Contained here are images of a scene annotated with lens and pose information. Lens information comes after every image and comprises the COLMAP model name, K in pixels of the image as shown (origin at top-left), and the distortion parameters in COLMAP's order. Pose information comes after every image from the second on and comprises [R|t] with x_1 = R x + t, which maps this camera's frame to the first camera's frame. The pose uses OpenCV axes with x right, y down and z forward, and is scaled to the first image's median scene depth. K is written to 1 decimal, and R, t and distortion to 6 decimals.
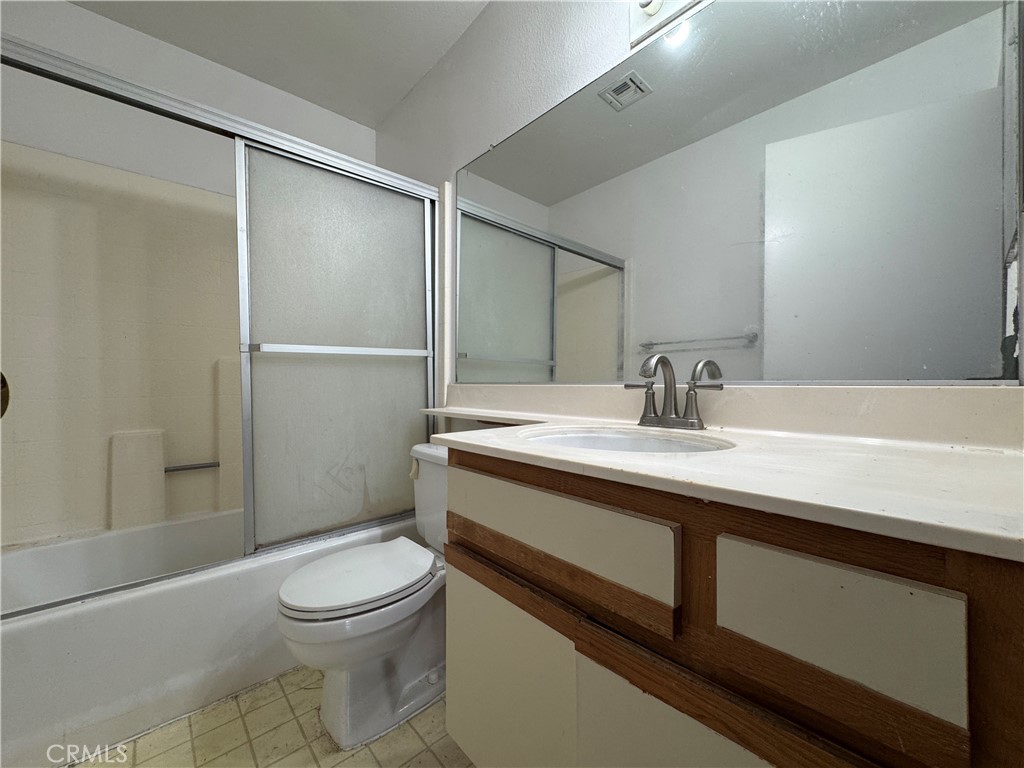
lens RADIAL K [[408.8, 0, 515.3], [0, 408.8, 387.3], [0, 0, 1]] dist [0.005364, -0.000096]
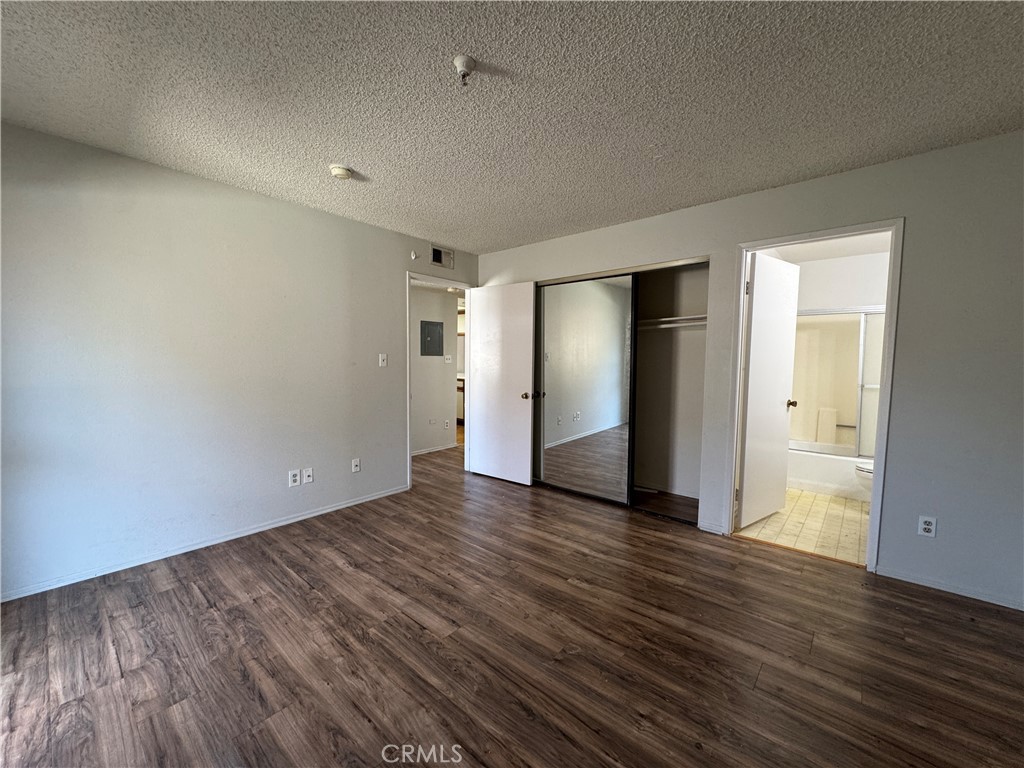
lens RADIAL K [[408.8, 0, 512.9], [0, 408.8, 386.2], [0, 0, 1]] dist [0.005364, -0.000096]
pose [[0.120773, 0.069427, -0.990249, 1.847113], [-0.010773, 0.997584, 0.068627, -0.256584], [0.992622, 0.002380, 0.121230, -1.716062]]
